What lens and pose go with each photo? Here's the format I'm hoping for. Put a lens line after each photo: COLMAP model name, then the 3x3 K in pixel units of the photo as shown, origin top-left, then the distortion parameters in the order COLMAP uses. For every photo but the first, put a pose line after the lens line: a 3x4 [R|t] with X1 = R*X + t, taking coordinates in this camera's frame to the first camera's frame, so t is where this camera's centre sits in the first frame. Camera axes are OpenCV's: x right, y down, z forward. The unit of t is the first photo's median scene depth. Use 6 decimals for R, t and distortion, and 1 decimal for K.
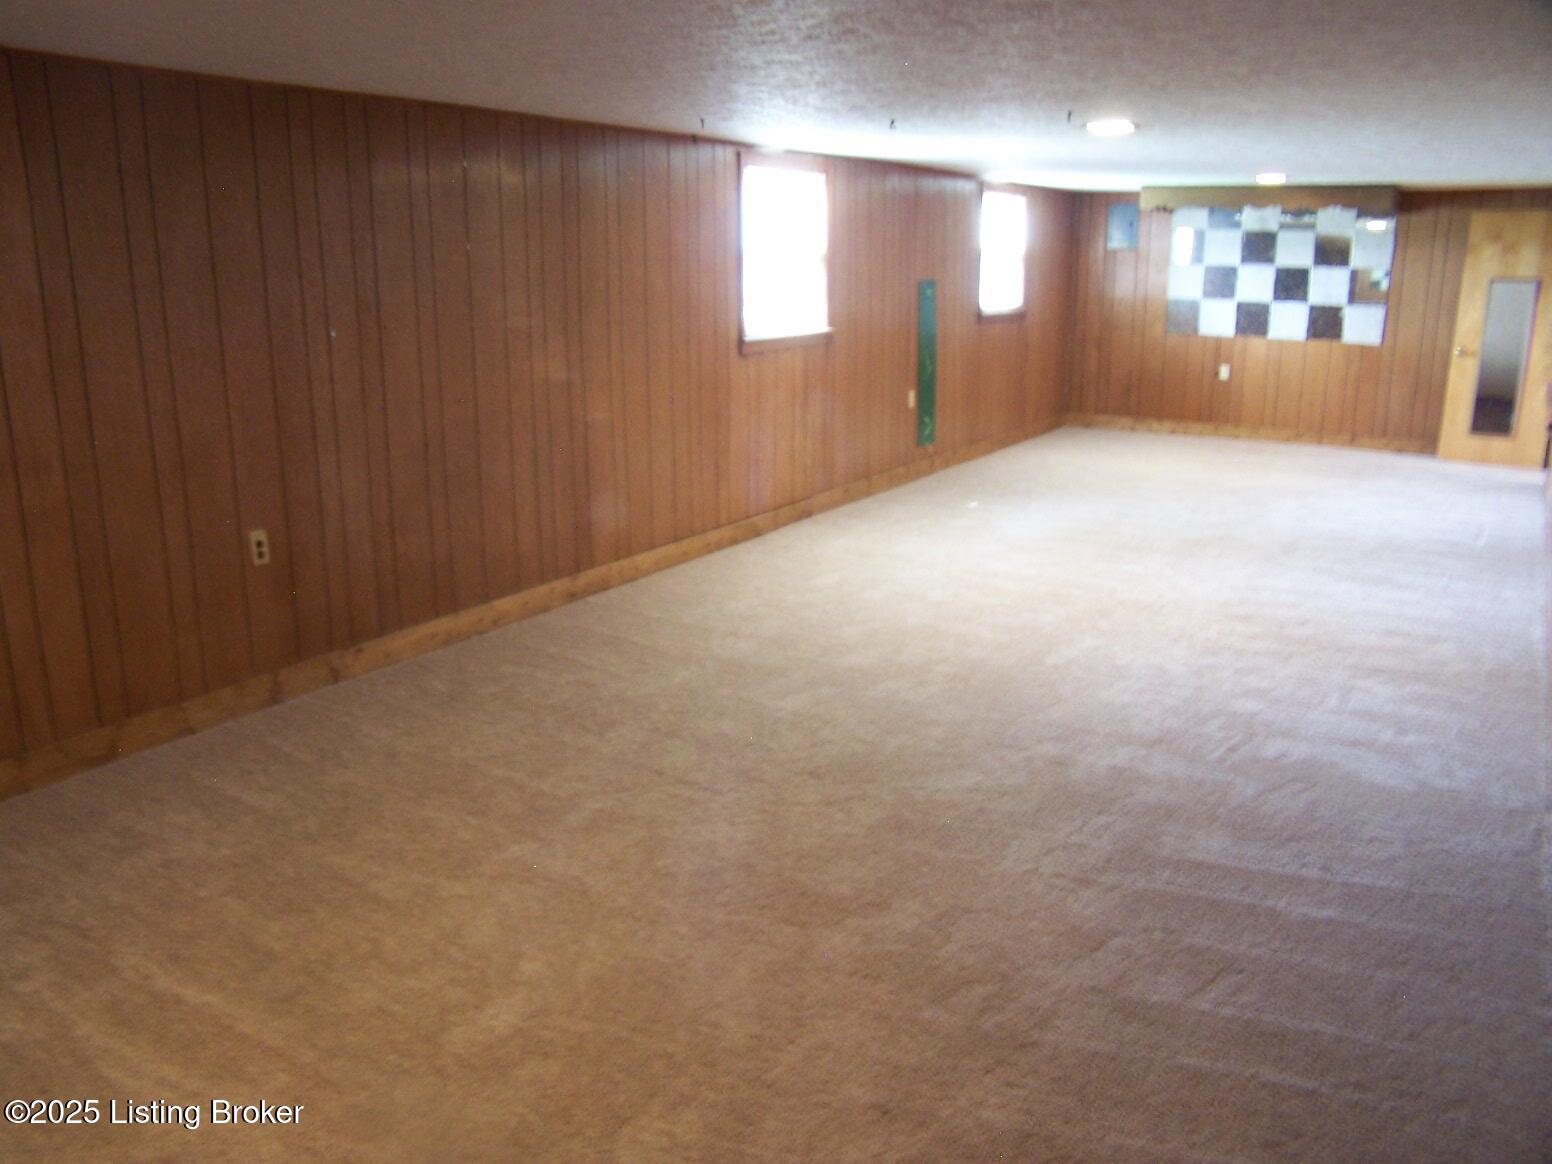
lens RADIAL K [[1260.5, 0, 776.0], [0, 1260.5, 582.0], [0, 0, 1]] dist [-0.062745, -0.000175]
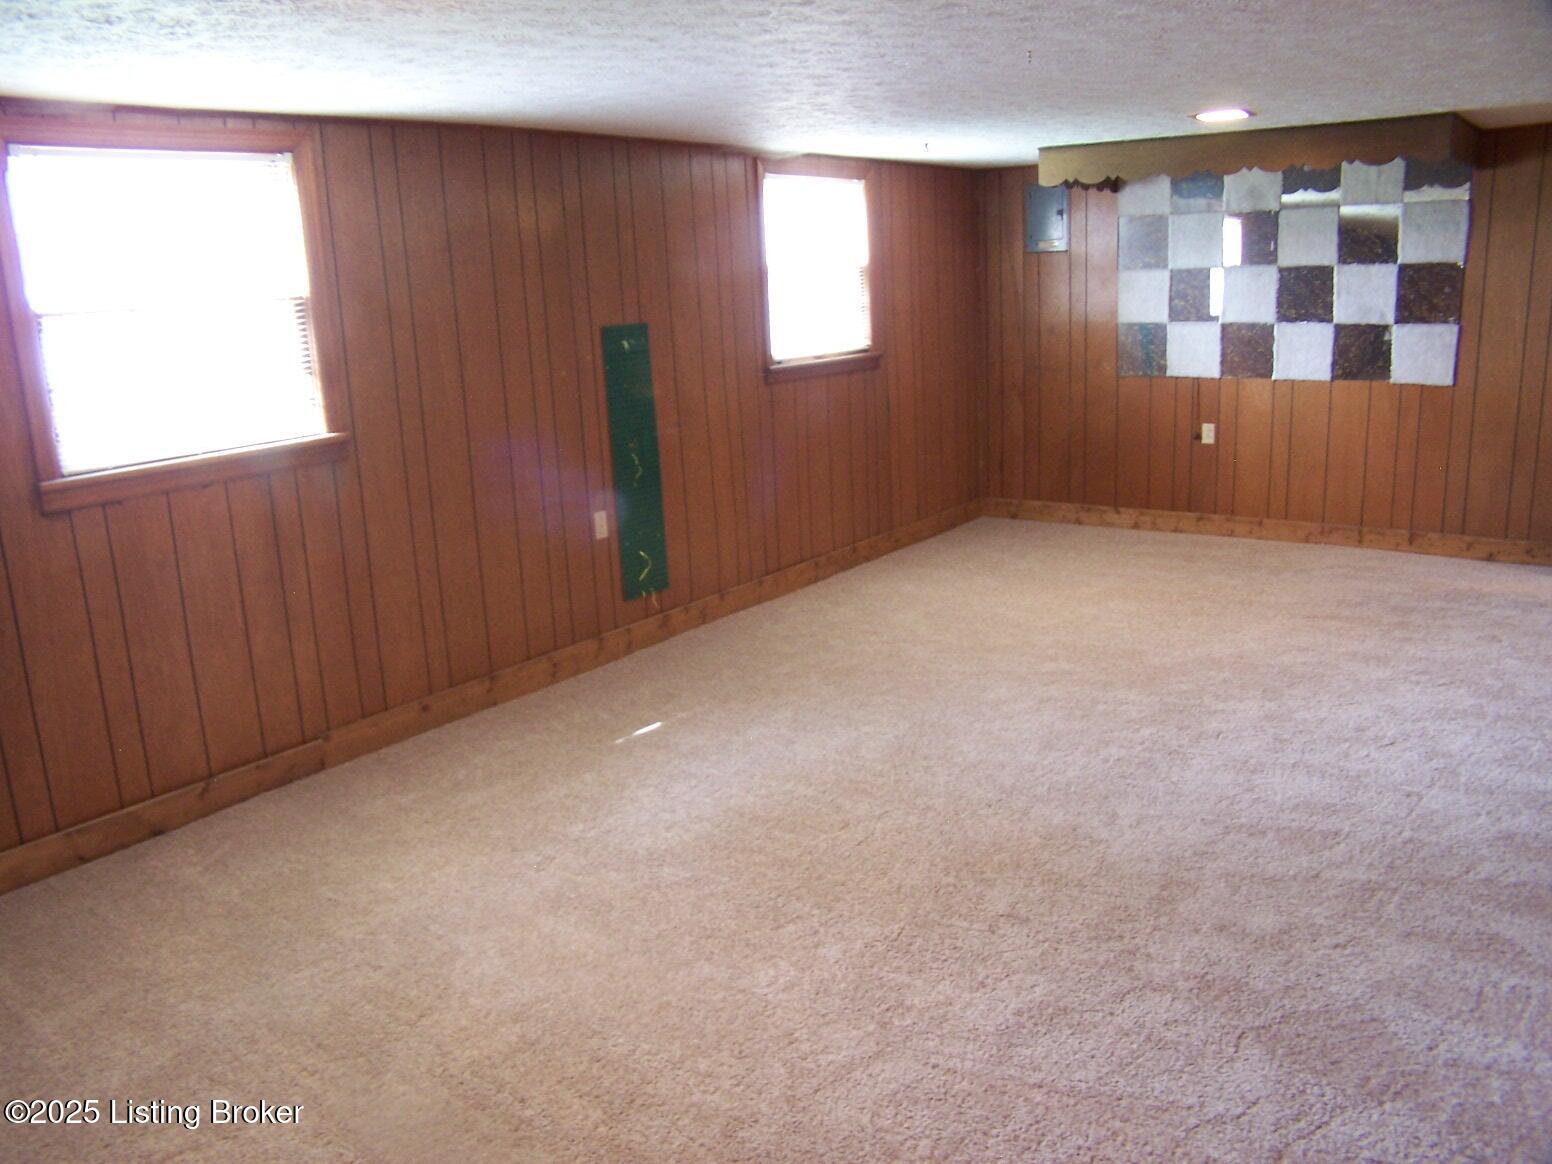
lens RADIAL K [[1260.5, 0, 776.0], [0, 1260.5, 582.0], [0, 0, 1]] dist [-0.062745, -0.000175]
pose [[0.994102, -0.023382, -0.105898, 0.212537], [0.022077, 0.999665, -0.013486, -0.091517], [0.106178, 0.011069, 0.994286, 0.349931]]
